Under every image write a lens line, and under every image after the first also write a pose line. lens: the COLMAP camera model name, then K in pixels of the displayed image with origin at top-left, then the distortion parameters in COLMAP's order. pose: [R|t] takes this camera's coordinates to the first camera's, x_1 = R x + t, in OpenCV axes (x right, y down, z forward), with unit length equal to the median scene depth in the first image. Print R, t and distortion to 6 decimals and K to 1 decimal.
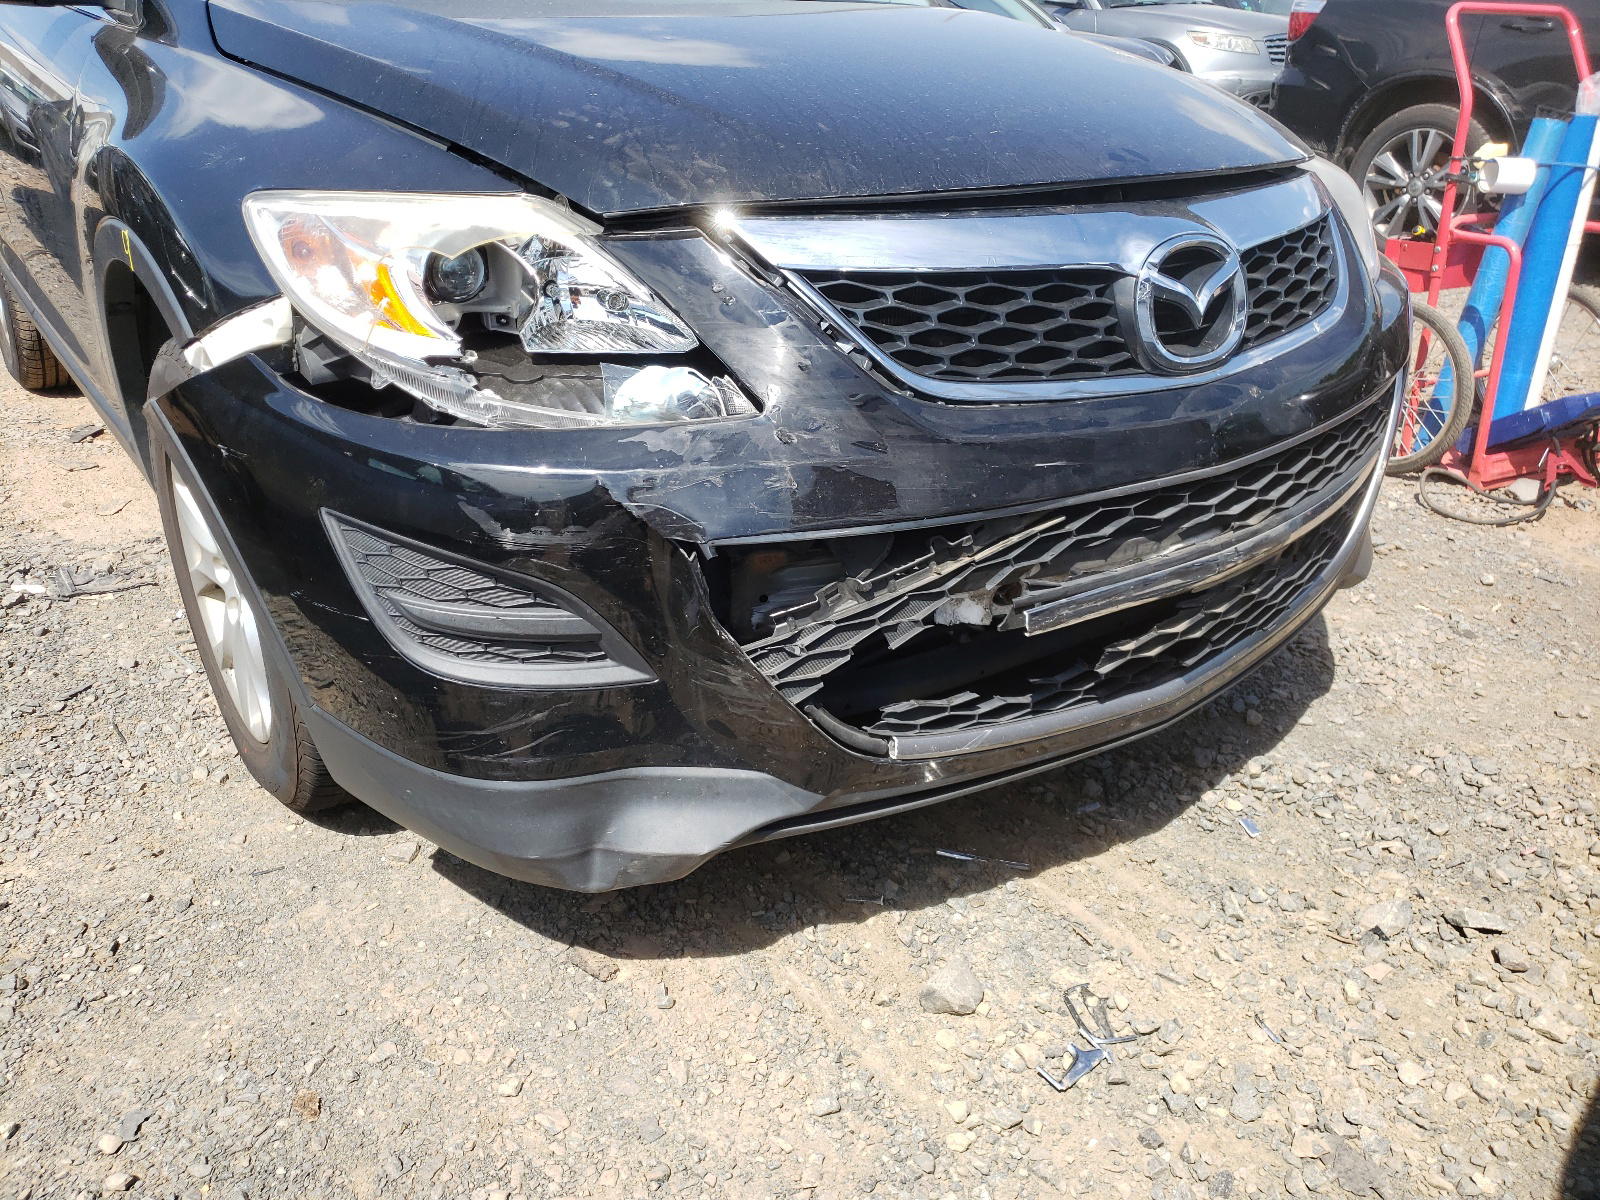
lens RADIAL K [[1357.8, 0, 569.9], [0, 1357.8, 544.3], [0, 0, 1]] dist [0.068062, -0.049358]
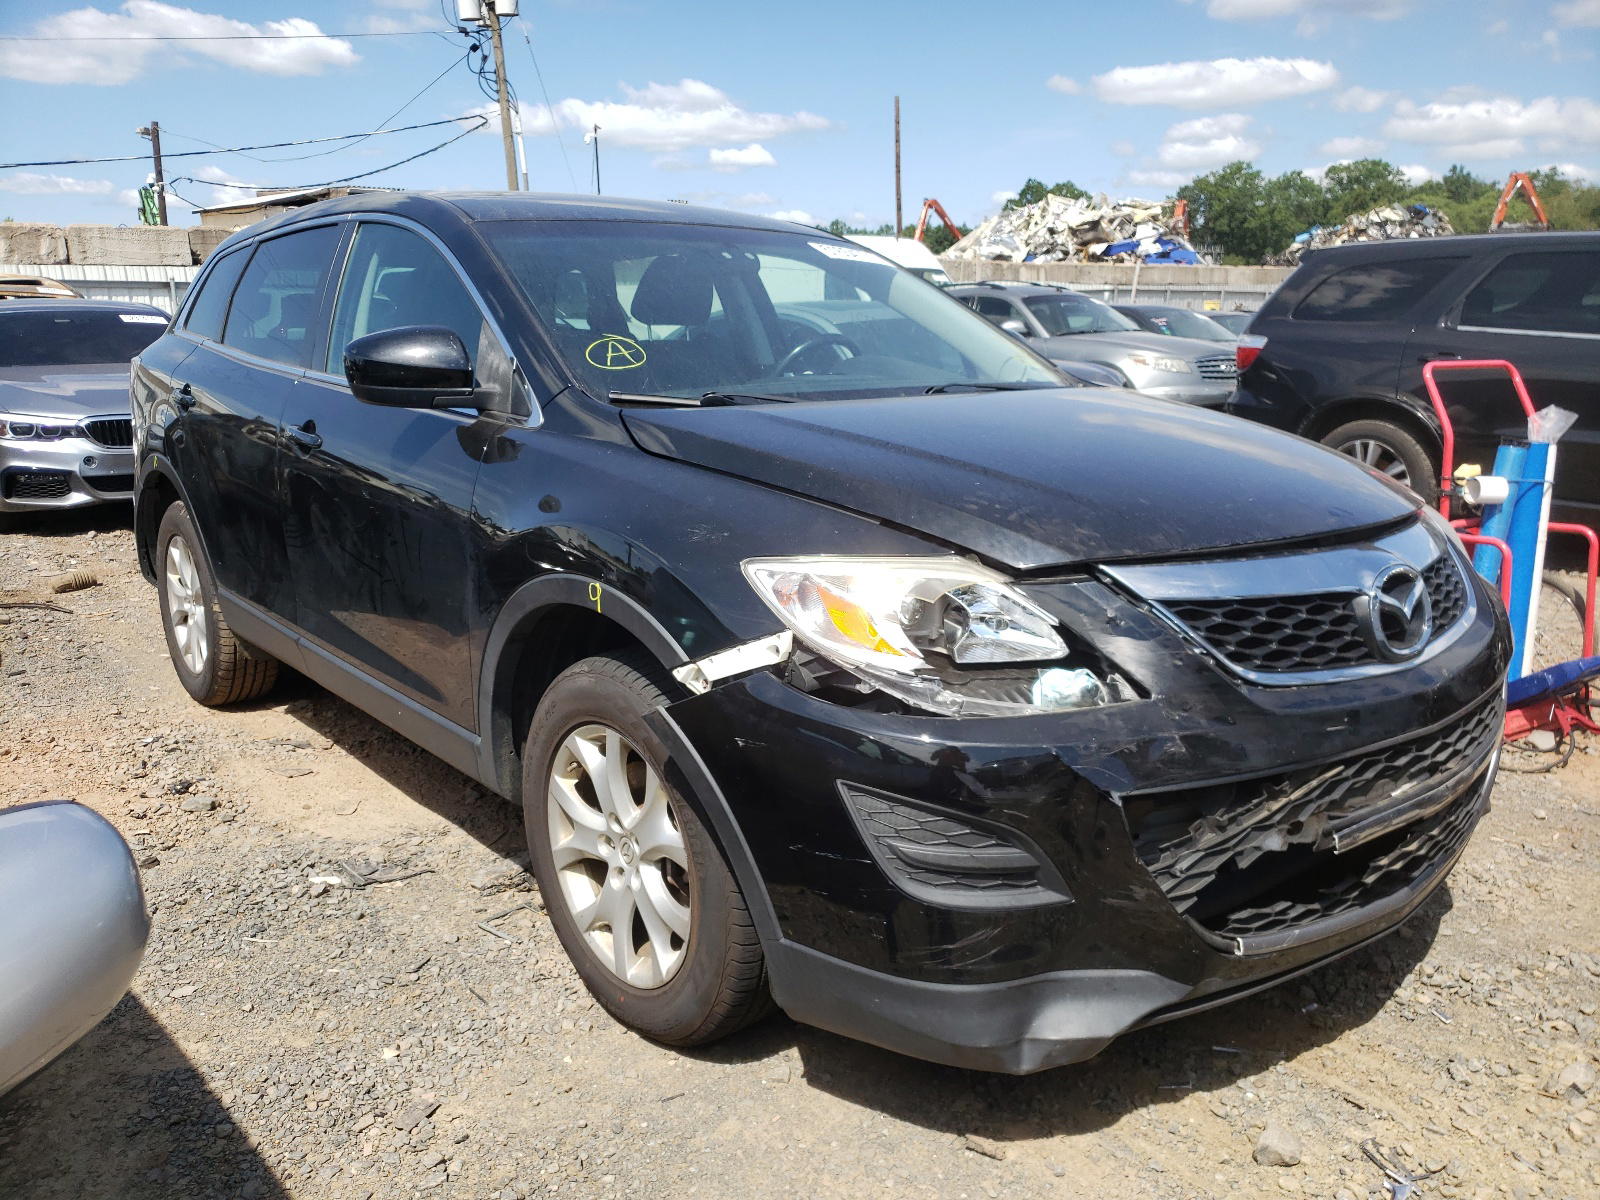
lens RADIAL K [[1203.7, 0, 800.0], [0, 1203.7, 600.0], [0, 0, 1]] dist [0.005499, 0.046428]
pose [[0.996857, -0.034174, 0.071474, -0.260677], [0.046578, 0.982596, -0.179820, 0.009015], [-0.064085, 0.182584, 0.981100, -0.194387]]
